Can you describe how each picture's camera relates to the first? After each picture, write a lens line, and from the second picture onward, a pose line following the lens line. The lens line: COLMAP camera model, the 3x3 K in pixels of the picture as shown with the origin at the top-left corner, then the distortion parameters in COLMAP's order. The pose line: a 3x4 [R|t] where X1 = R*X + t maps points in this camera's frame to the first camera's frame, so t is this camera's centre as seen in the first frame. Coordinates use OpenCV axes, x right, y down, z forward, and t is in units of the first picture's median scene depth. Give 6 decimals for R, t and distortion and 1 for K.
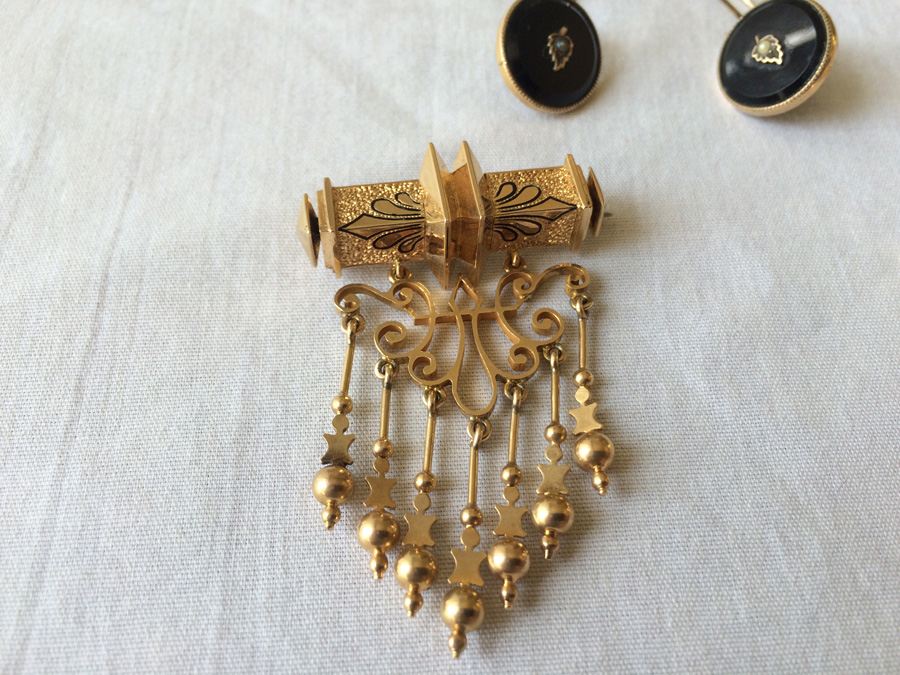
lens RADIAL K [[793.5, 0, 440.8], [0, 793.5, 340.1], [0, 0, 1]] dist [0.048890, -0.132318]
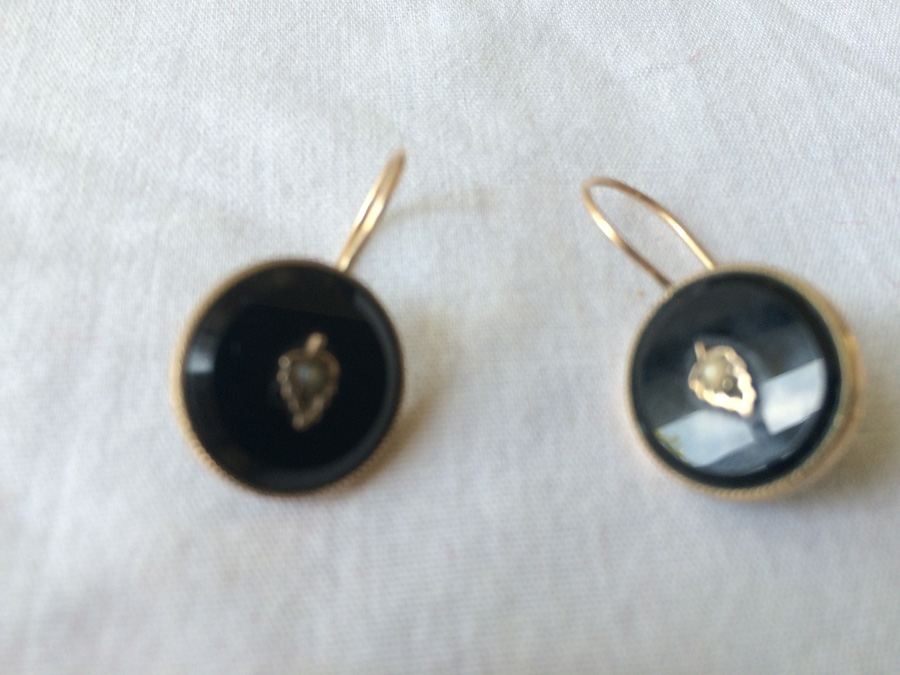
lens RADIAL K [[793.5, 0, 449.4], [0, 793.5, 337.7], [0, 0, 1]] dist [0.048890, -0.132318]
pose [[0.996056, -0.019916, 0.086458, 0.206308], [0.023187, 0.999046, -0.036998, -0.395502], [-0.085639, 0.038857, 0.995568, 0.537021]]
